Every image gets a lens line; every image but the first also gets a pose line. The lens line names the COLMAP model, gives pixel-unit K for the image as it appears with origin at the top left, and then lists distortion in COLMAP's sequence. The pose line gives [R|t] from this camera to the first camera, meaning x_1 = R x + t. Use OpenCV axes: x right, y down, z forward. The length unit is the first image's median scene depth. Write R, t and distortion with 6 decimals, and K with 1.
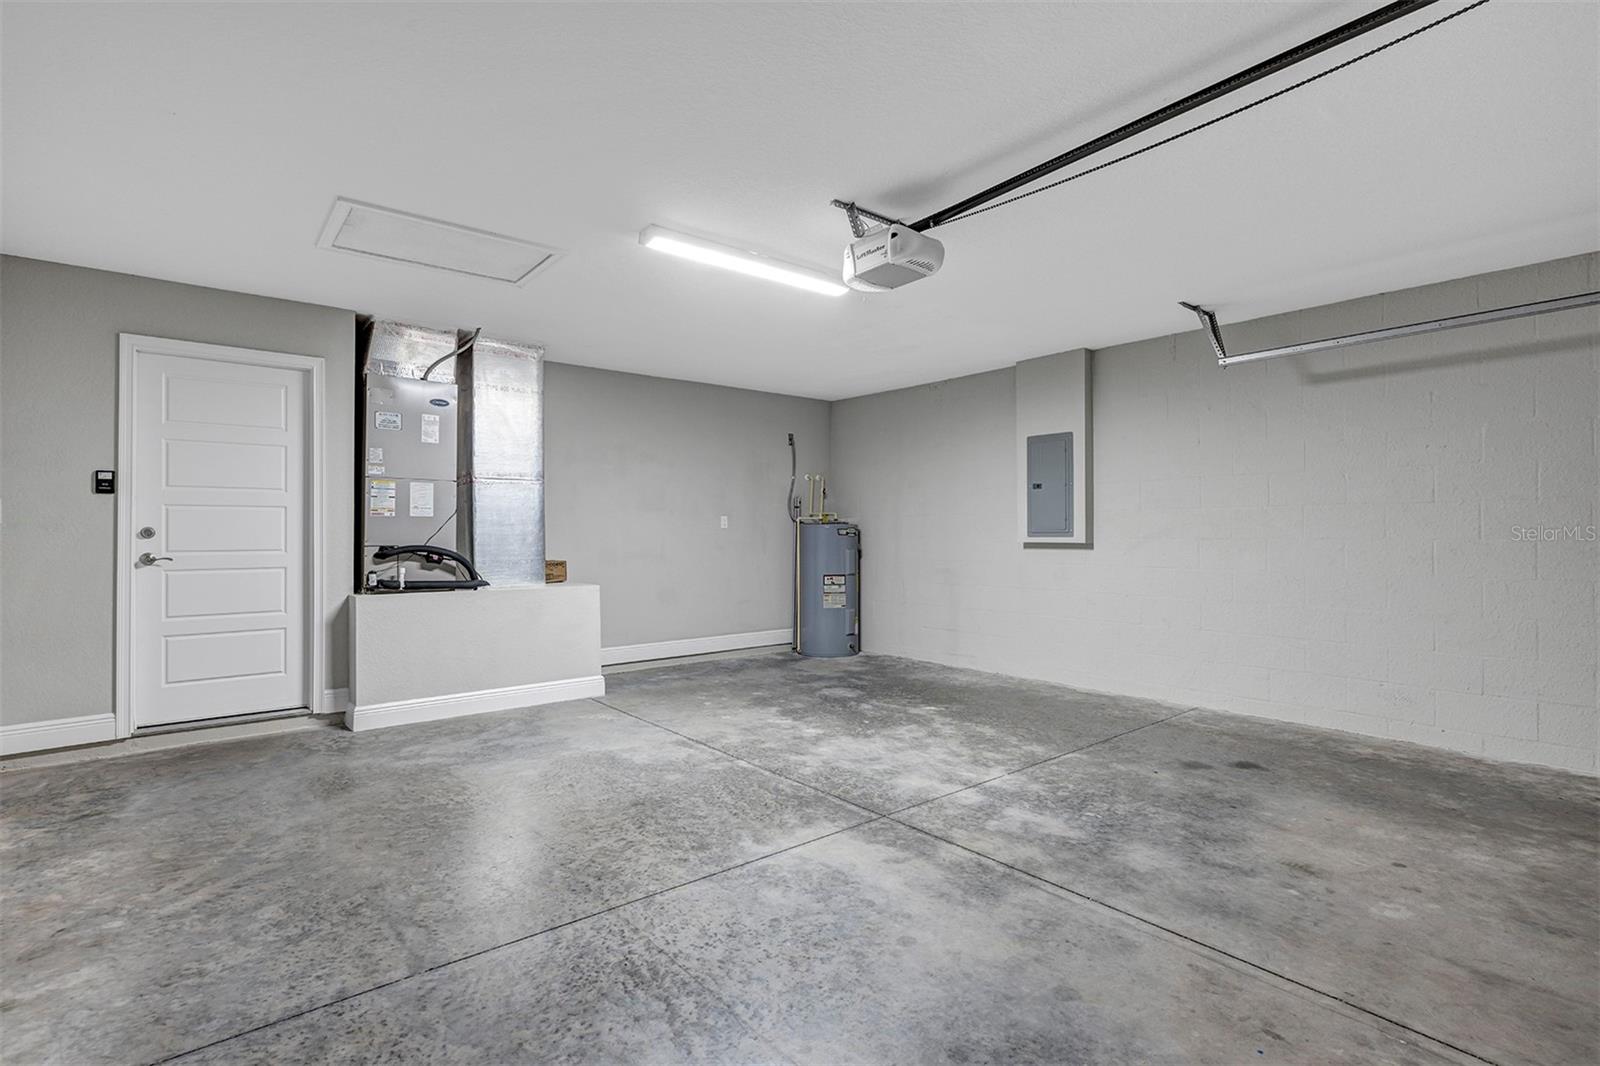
lens RADIAL K [[768.0, 0, 792.2], [0, 768.0, 529.1], [0, 0, 1]] dist [-0.012721, 0.002626]
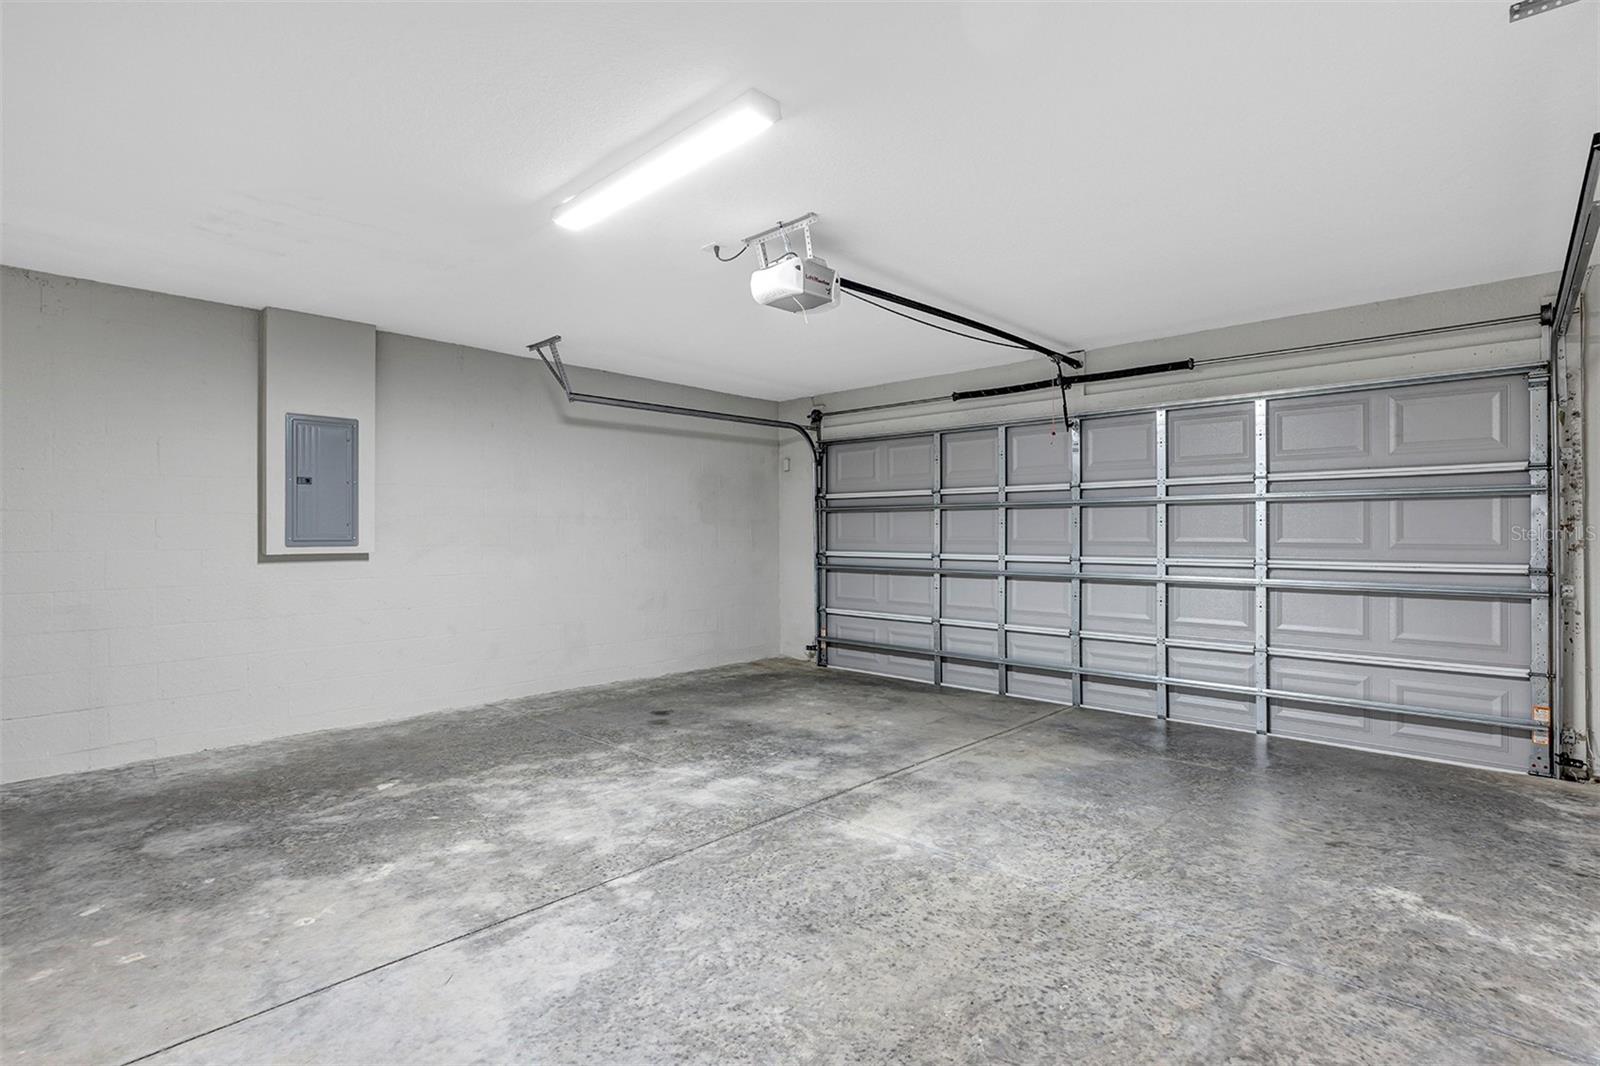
lens RADIAL K [[768.0, 0, 790.8], [0, 768.0, 534.8], [0, 0, 1]] dist [-0.012721, 0.002626]
pose [[-0.128628, 0.000721, 0.991693, -0.900777], [0.000607, 1.000000, -0.000648, -0.002522], [-0.991693, 0.000519, -0.128629, 1.113840]]
